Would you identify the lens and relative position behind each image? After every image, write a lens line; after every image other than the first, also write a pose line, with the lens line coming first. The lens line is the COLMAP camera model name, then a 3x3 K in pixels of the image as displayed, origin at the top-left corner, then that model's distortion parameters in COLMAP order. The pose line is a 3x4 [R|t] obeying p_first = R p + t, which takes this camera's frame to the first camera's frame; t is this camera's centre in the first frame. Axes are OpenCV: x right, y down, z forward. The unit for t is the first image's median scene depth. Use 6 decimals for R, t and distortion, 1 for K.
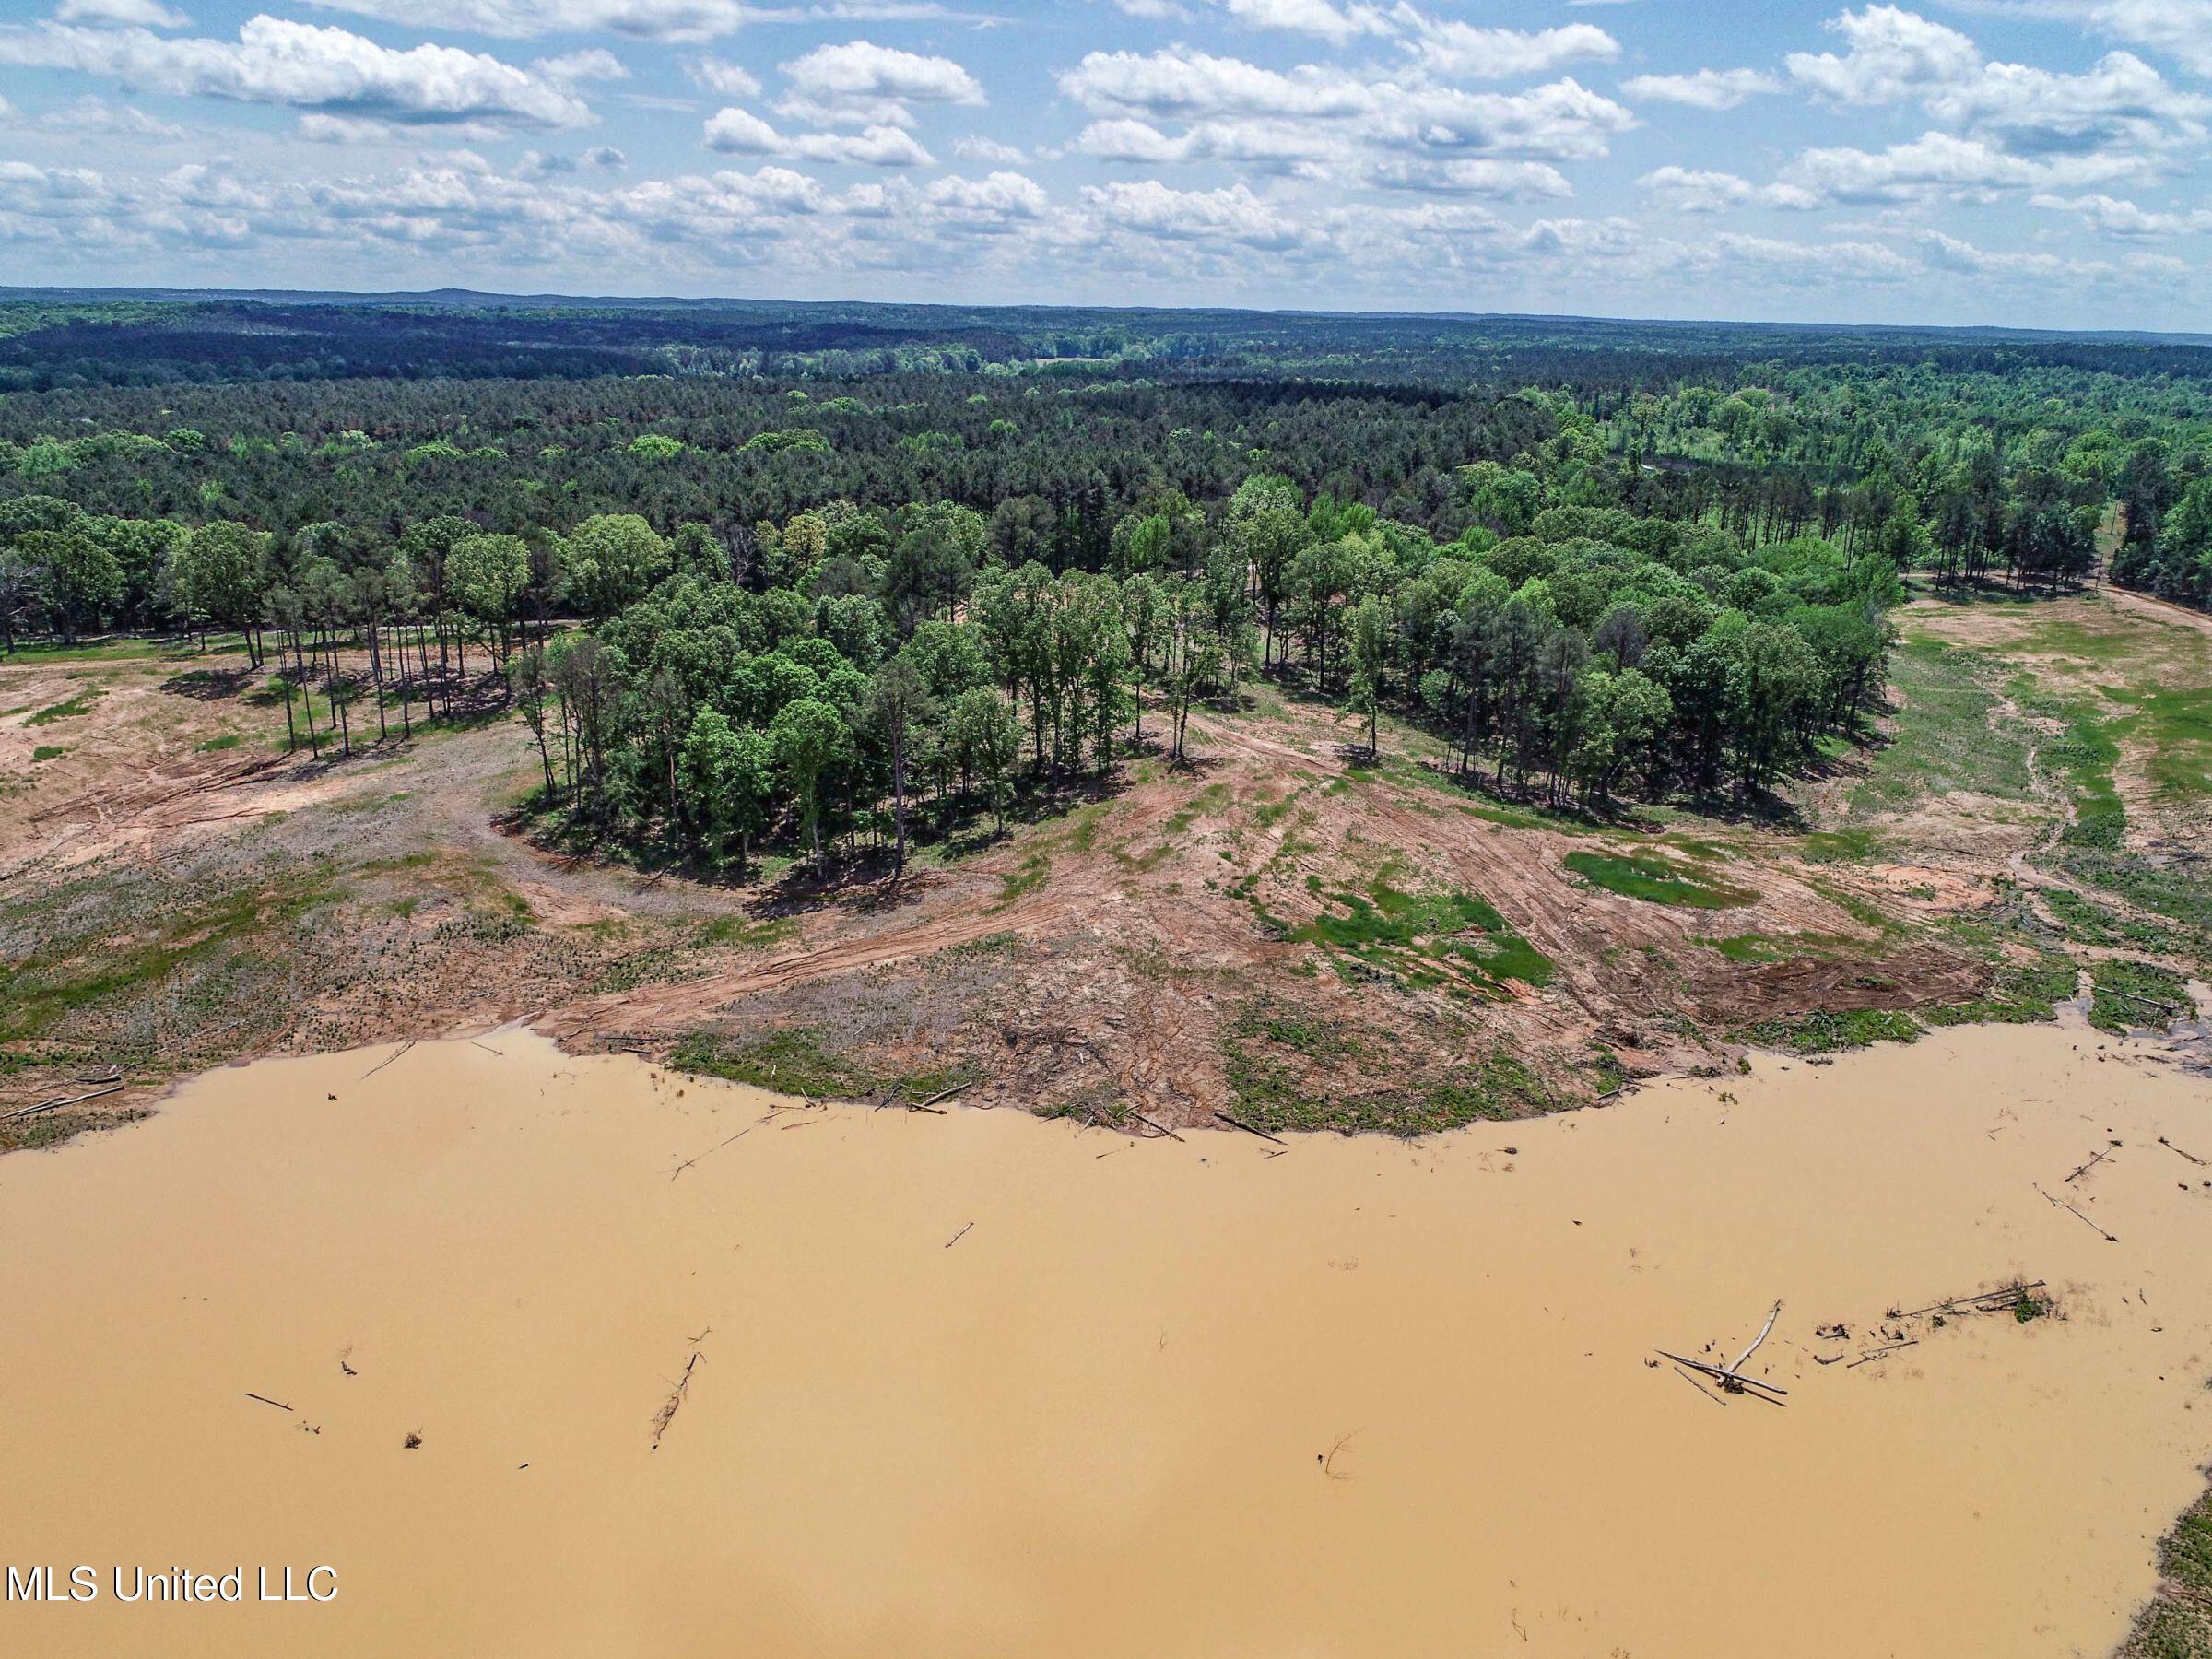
lens RADIAL K [[1659.4, 0, 1124.3], [0, 1659.4, 821.8], [0, 0, 1]] dist [-0.003494, -0.003810]
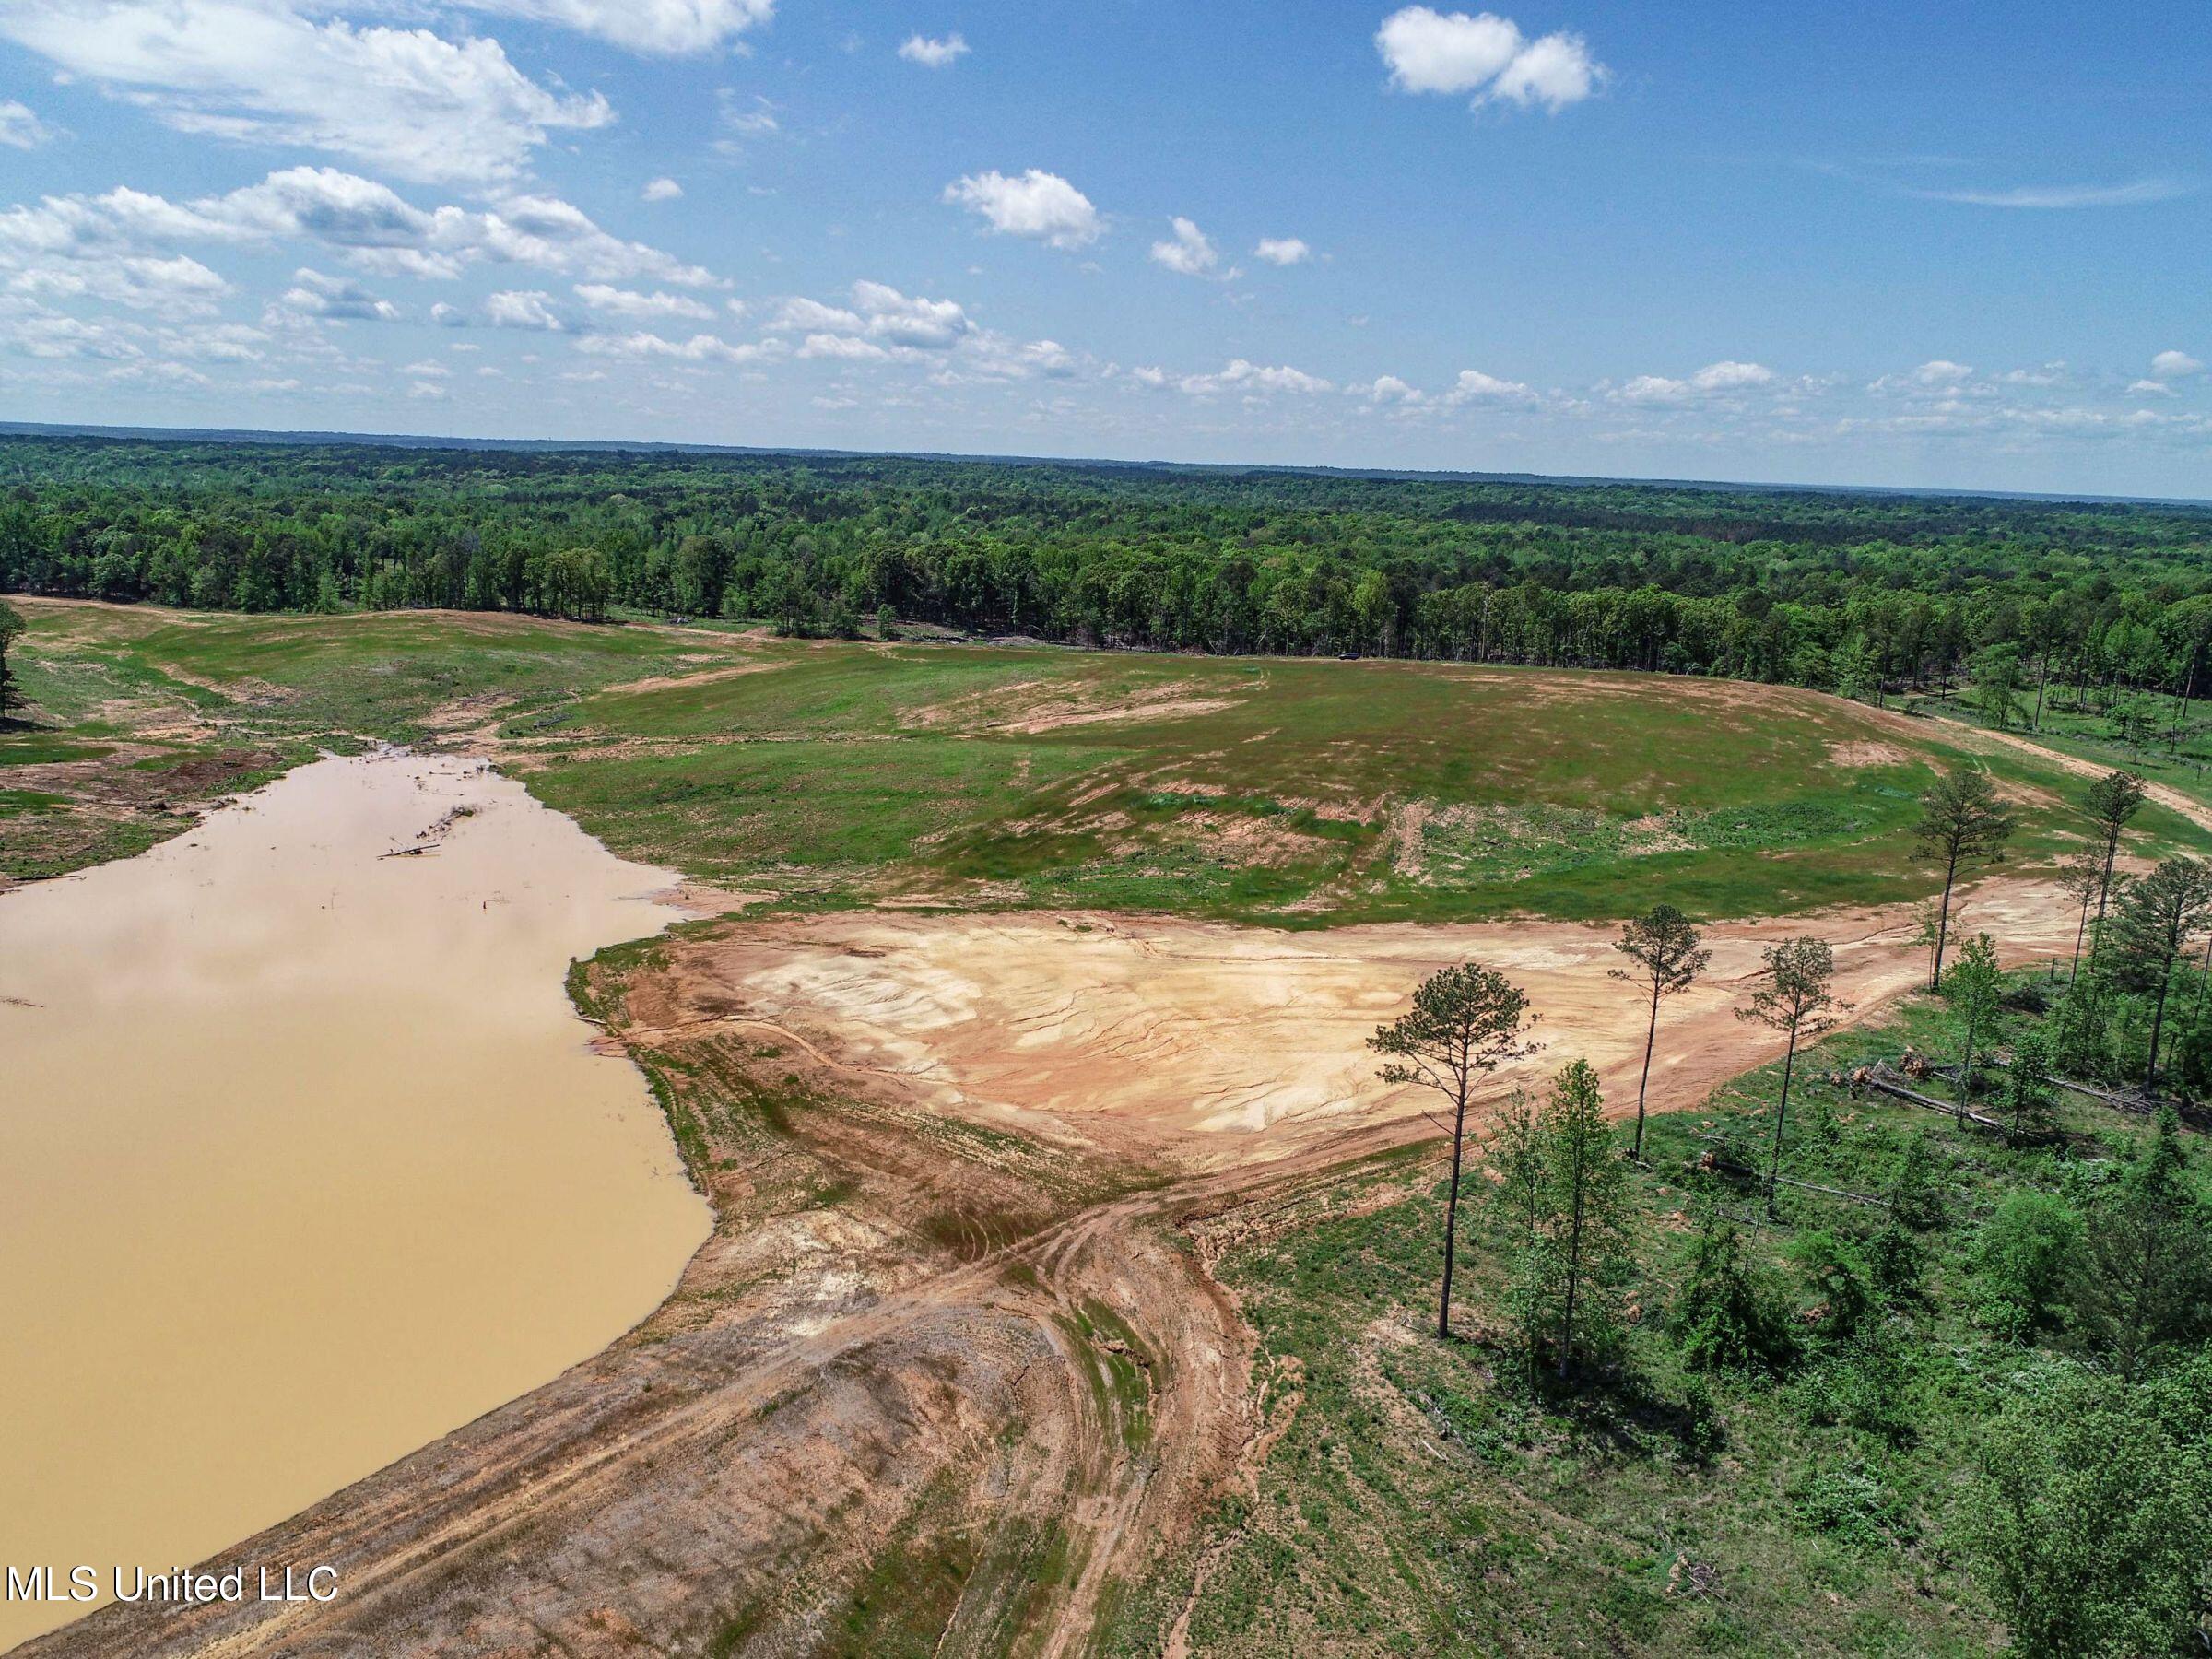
lens RADIAL K [[1659.4, 0, 1119.7], [0, 1659.4, 870.7], [0, 0, 1]] dist [-0.003494, -0.003810]
pose [[0.265055, -0.247962, 0.931805, -0.752860], [0.262992, 0.948321, 0.177547, 0.116714], [-0.927675, 0.197998, 0.316569, -0.283706]]
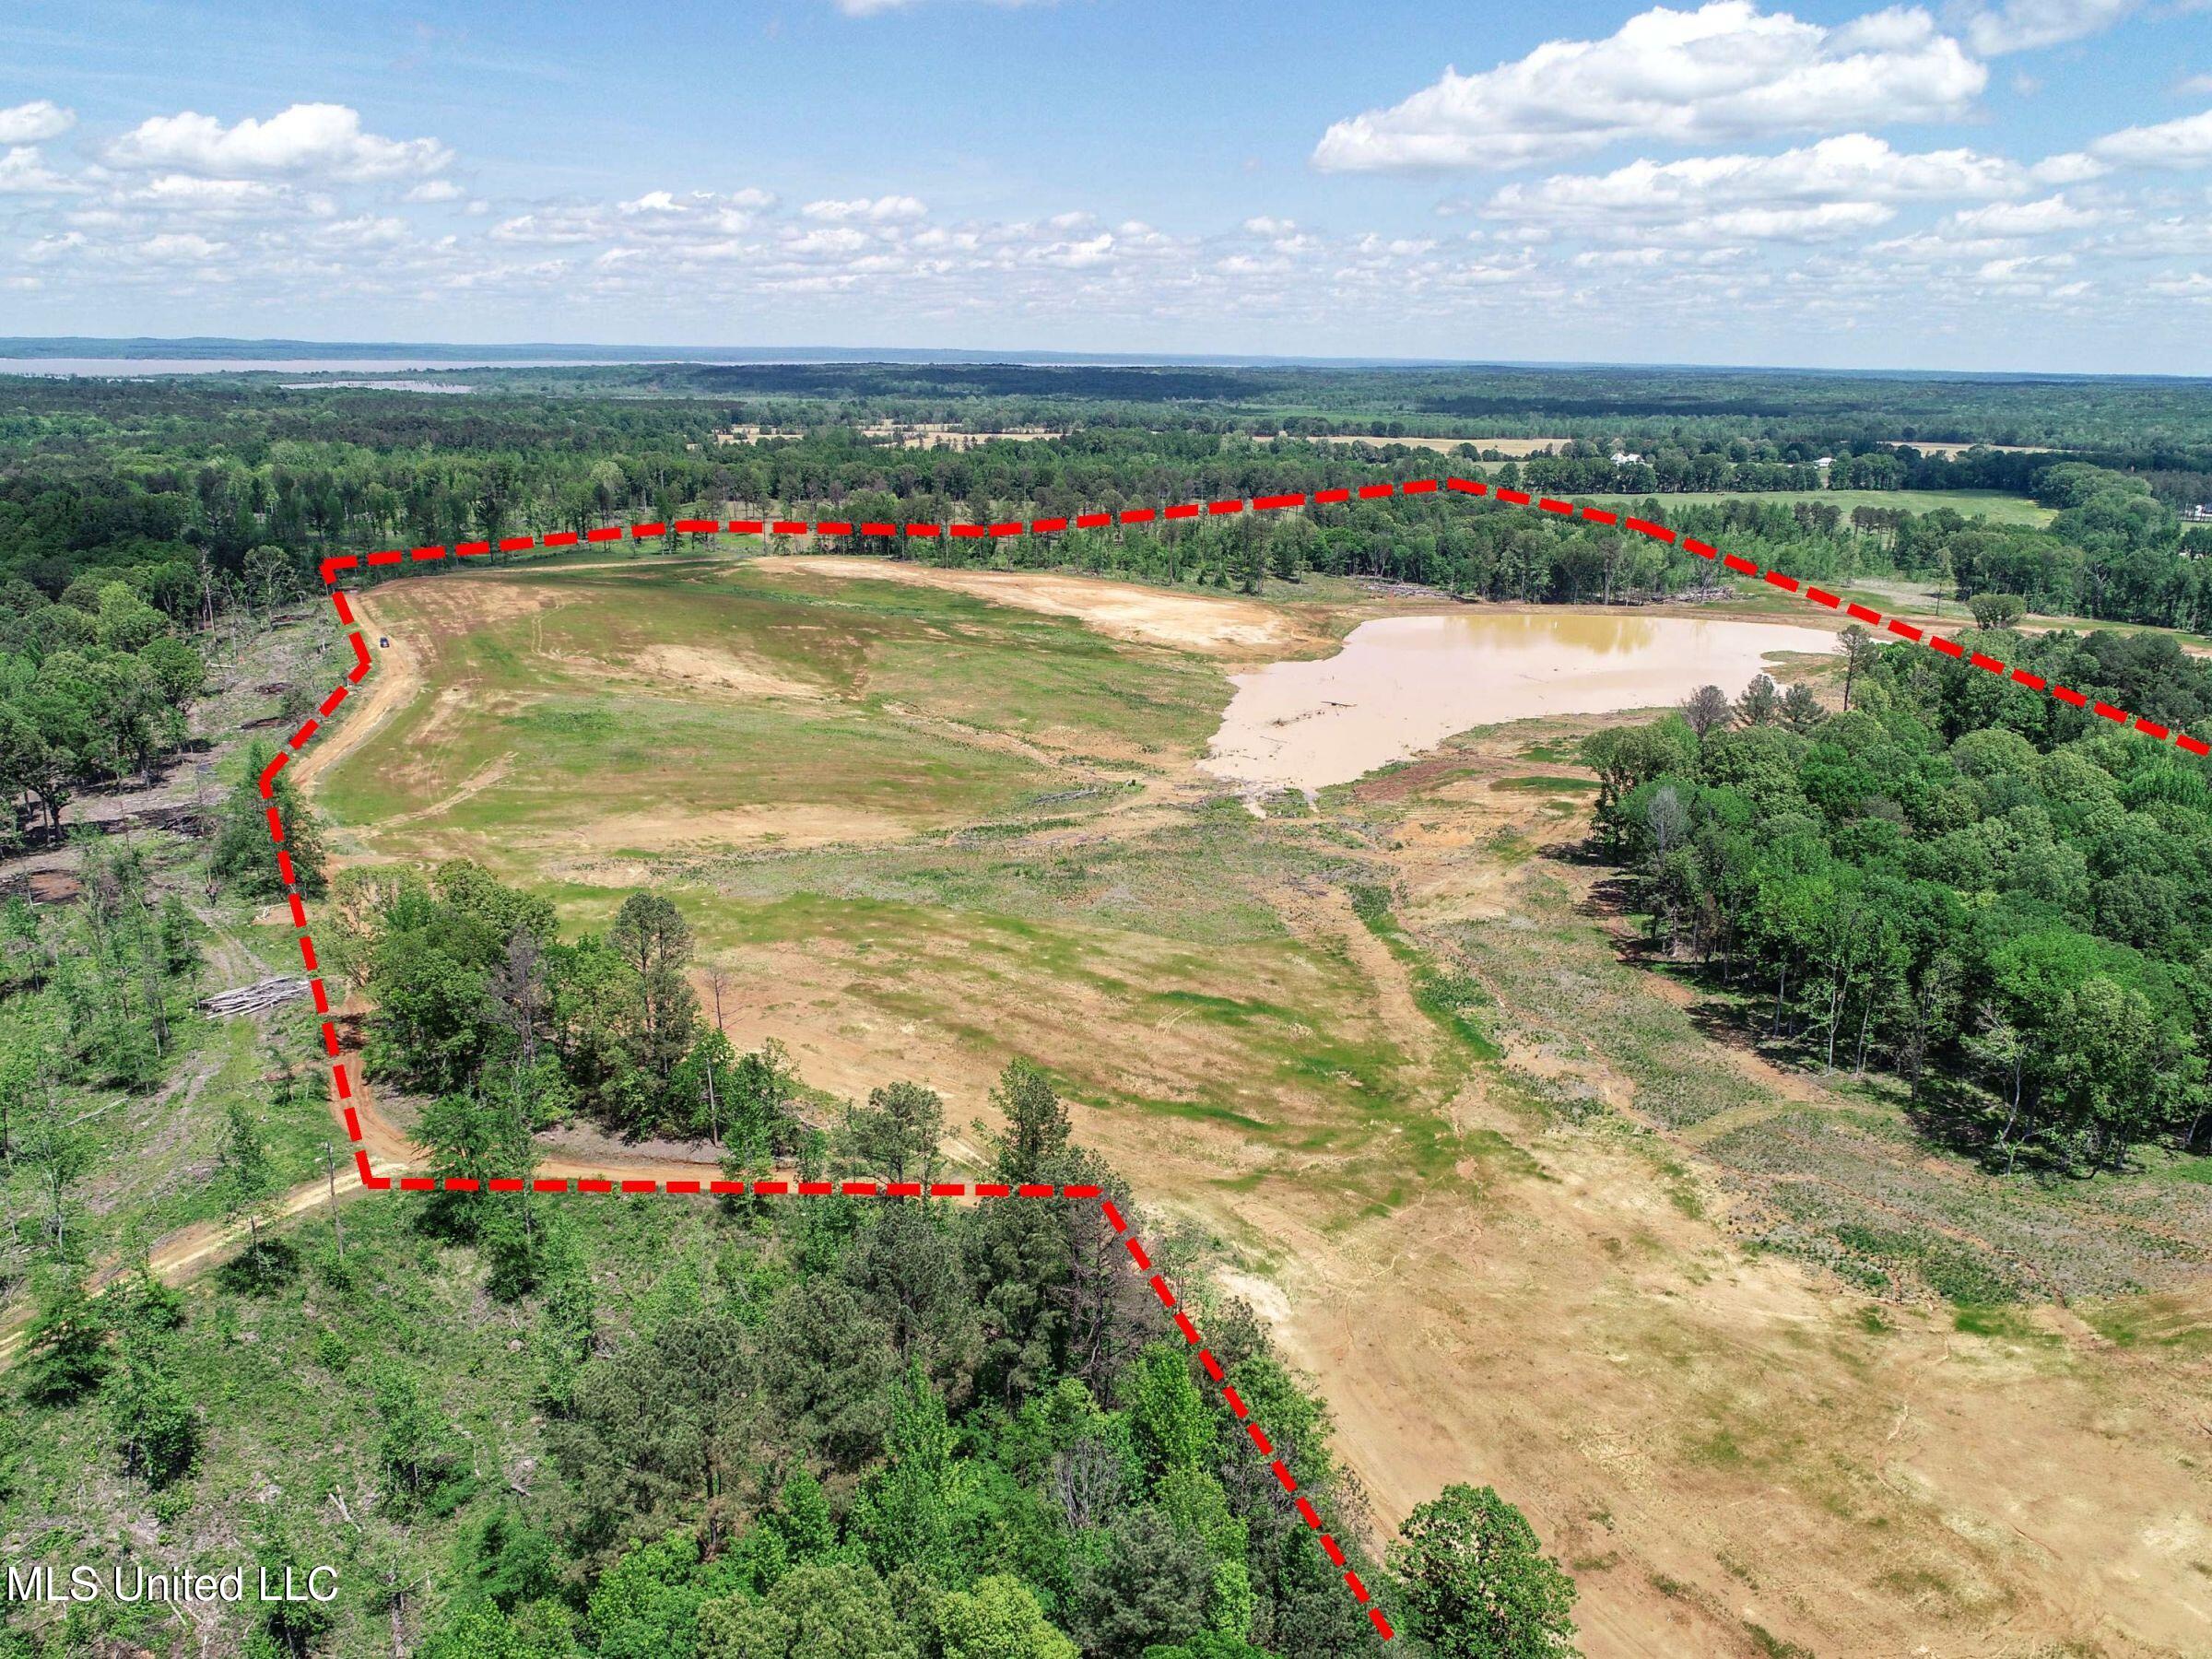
lens RADIAL K [[1659.4, 0, 1124.1], [0, 1659.4, 817.5], [0, 0, 1]] dist [-0.003494, -0.003810]
pose [[-0.845231, 0.111072, -0.522731, 1.441484], [-0.192651, 0.849058, 0.491920, -0.619112], [0.498467, 0.516491, -0.696252, 1.838854]]
